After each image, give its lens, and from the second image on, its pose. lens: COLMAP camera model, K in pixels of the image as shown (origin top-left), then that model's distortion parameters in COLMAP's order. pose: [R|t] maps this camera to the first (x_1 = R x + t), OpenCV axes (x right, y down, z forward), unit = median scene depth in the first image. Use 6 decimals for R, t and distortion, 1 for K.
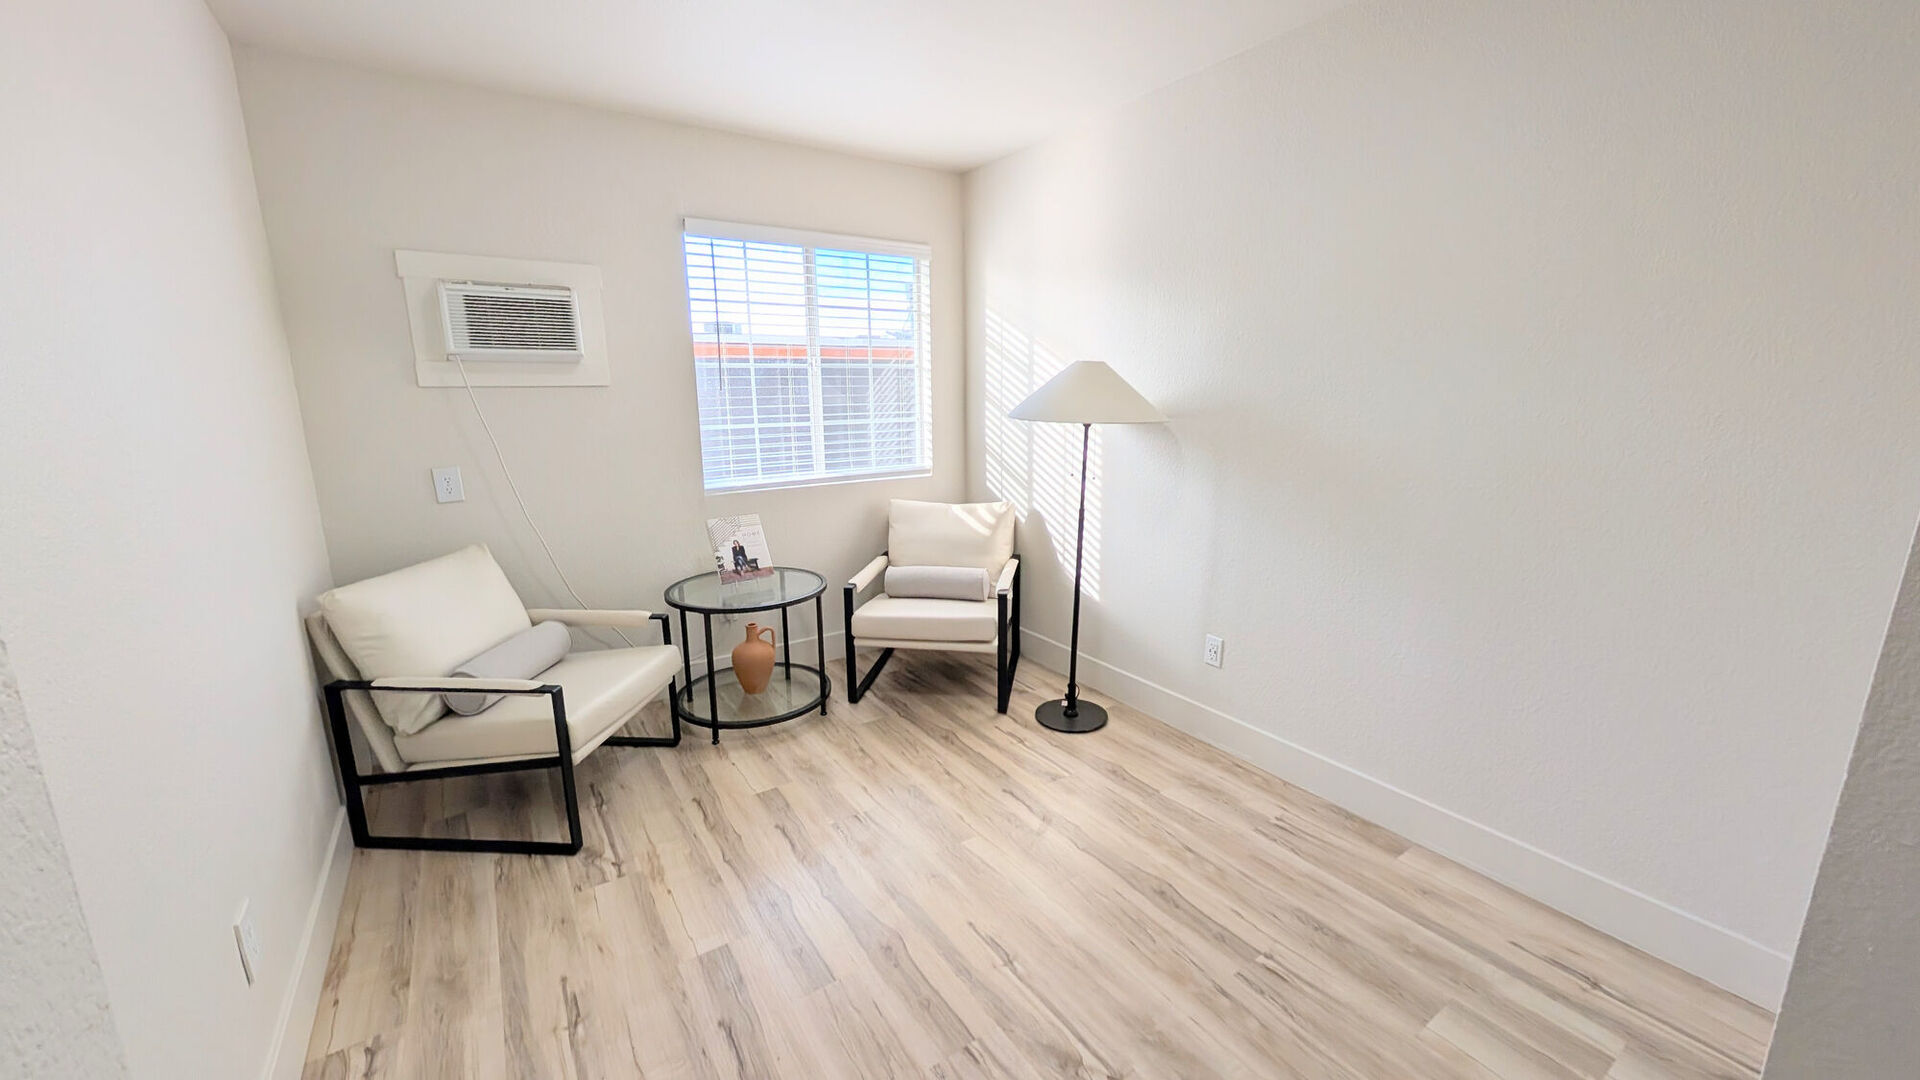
lens RADIAL K [[692.5, 0, 960.0], [0, 692.5, 540.0], [0, 0, 1]] dist [-0.000297, -0.000040]
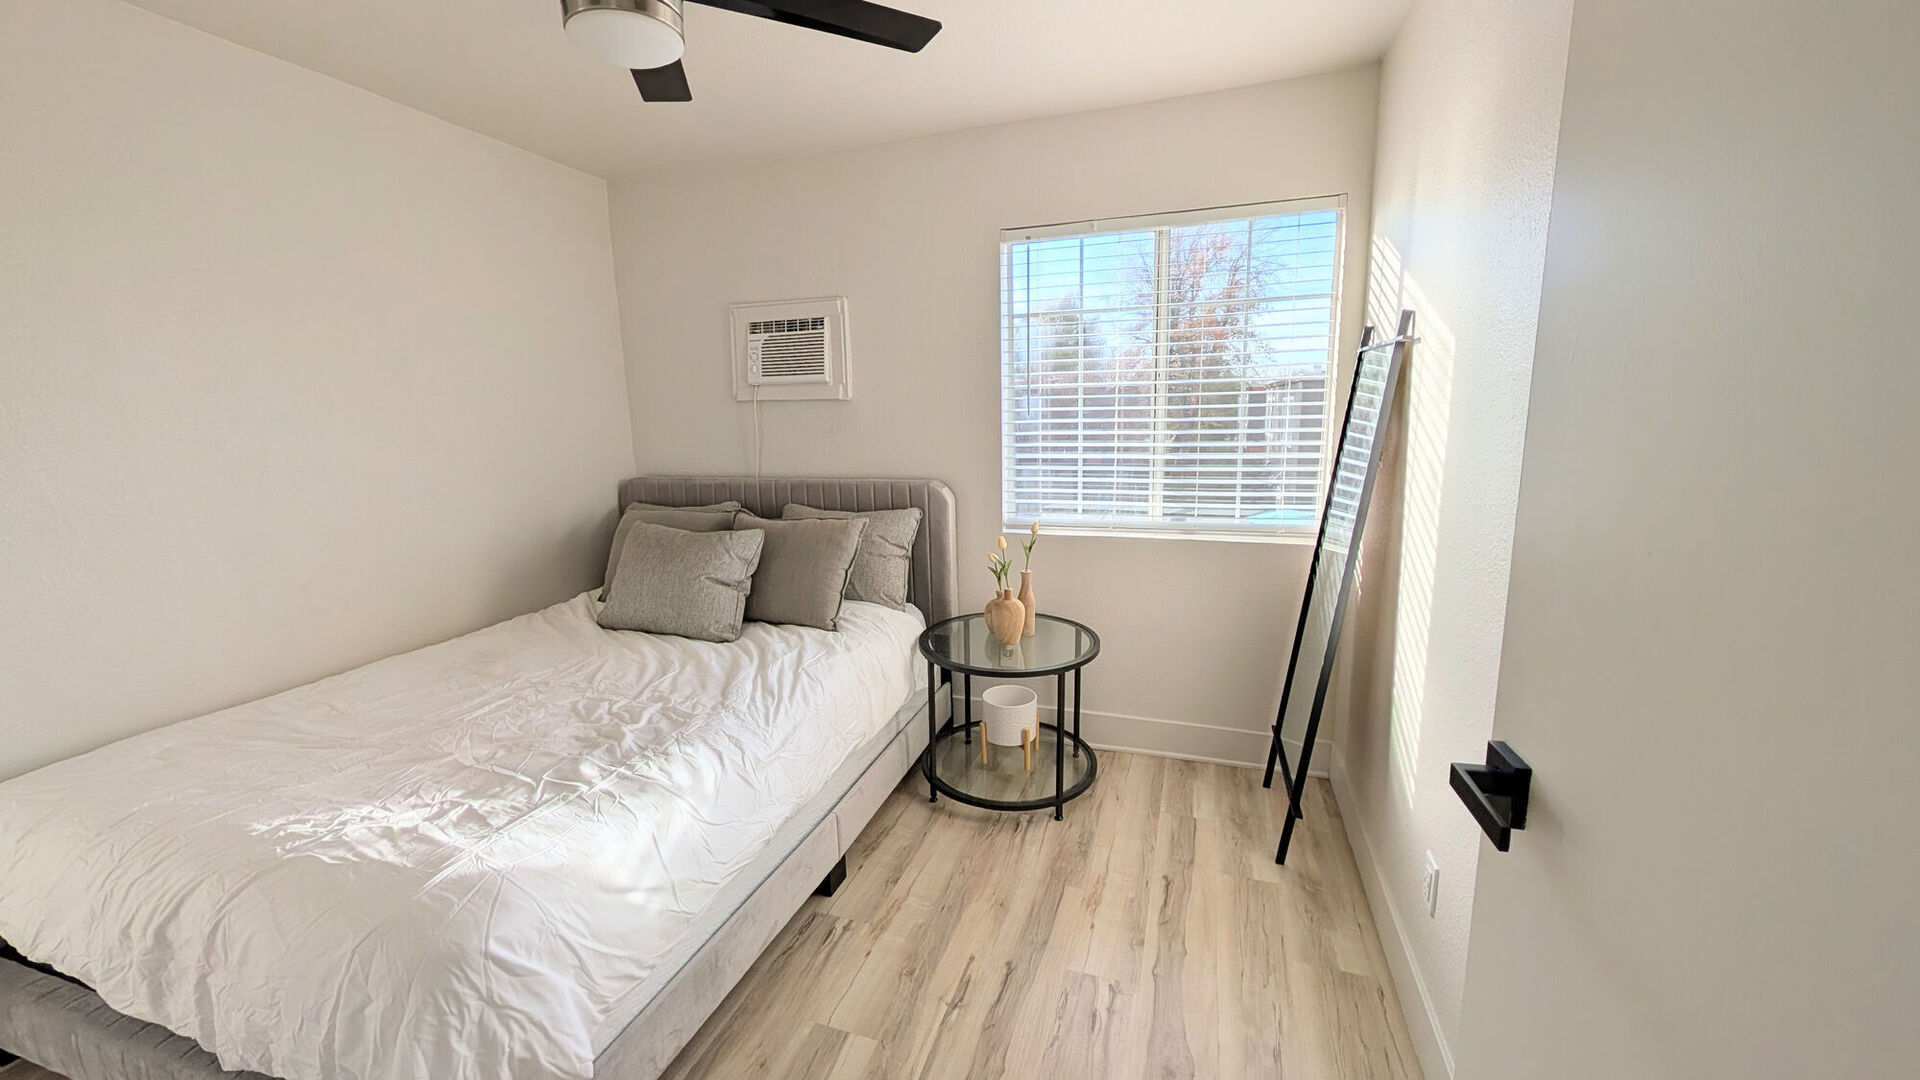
lens RADIAL K [[718.7, 0, 962.6], [0, 718.7, 535.0], [0, 0, 1]] dist [-0.000036, -0.000179]
pose [[0.670412, 0.117597, -0.732611, 0.282370], [-0.144286, 0.989175, 0.026744, -0.071397], [0.727825, 0.087776, 0.680122, 0.324176]]
